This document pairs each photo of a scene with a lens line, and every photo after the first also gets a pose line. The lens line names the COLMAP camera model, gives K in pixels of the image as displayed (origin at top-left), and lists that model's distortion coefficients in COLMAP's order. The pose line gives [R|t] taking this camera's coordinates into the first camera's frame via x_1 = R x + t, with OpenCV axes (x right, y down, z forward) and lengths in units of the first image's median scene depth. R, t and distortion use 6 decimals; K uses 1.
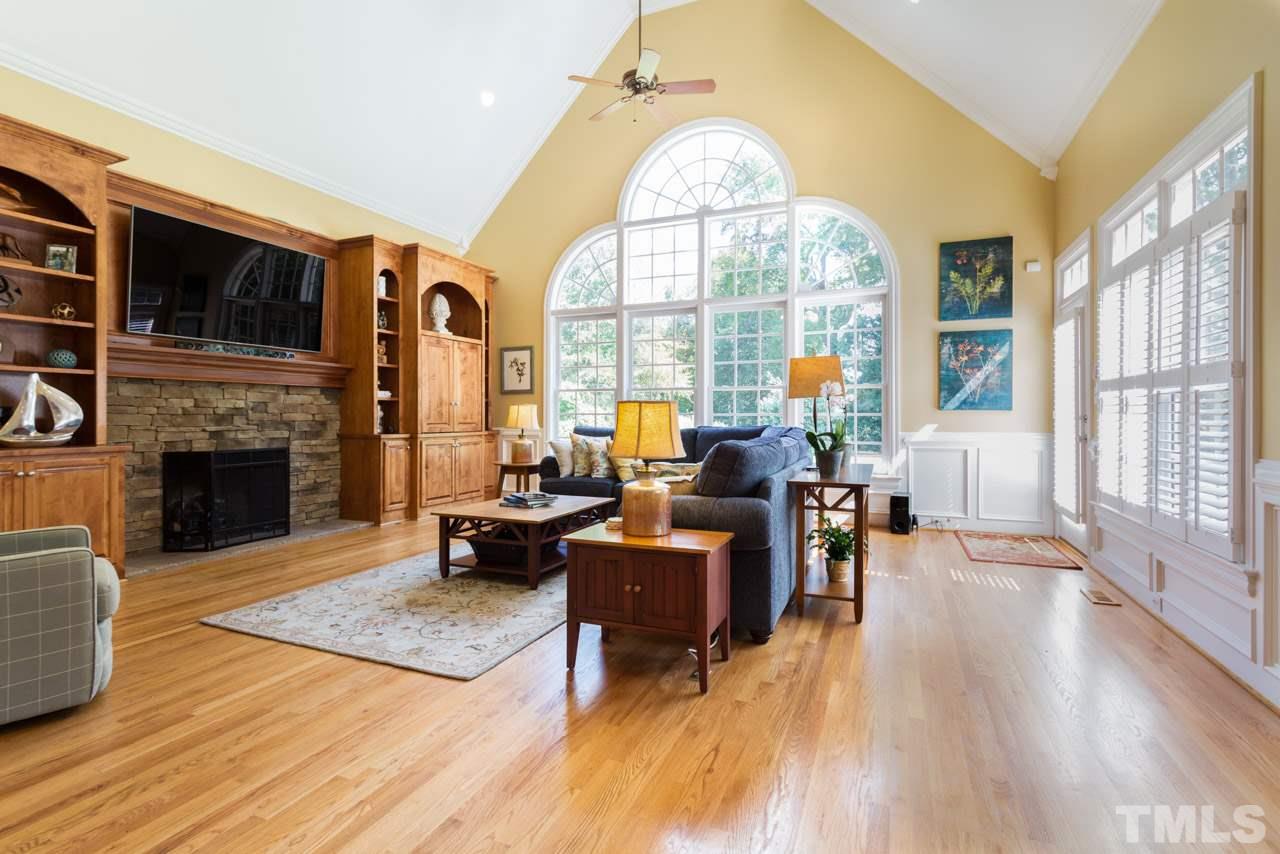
lens RADIAL K [[619.0, 0, 644.4], [0, 619.0, 421.5], [0, 0, 1]] dist [-0.001537, 0.000013]
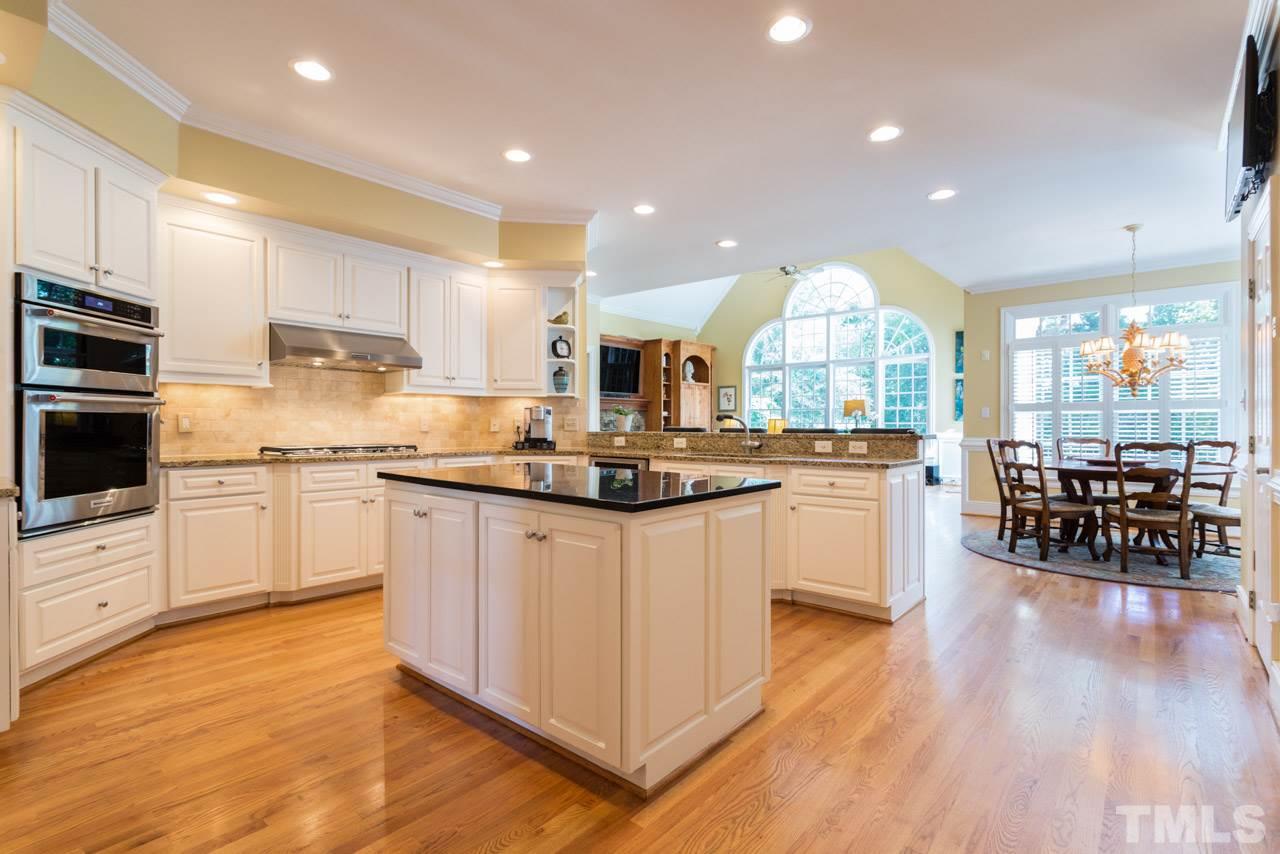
lens RADIAL K [[619.0, 0, 644.4], [0, 619.0, 421.5], [0, 0, 1]] dist [-0.001537, 0.000013]
pose [[0.953214, 0.000410, -0.302295, 0.126275], [-0.004504, 0.999907, -0.012844, 0.009386], [0.302262, 0.013604, 0.953128, -0.905430]]
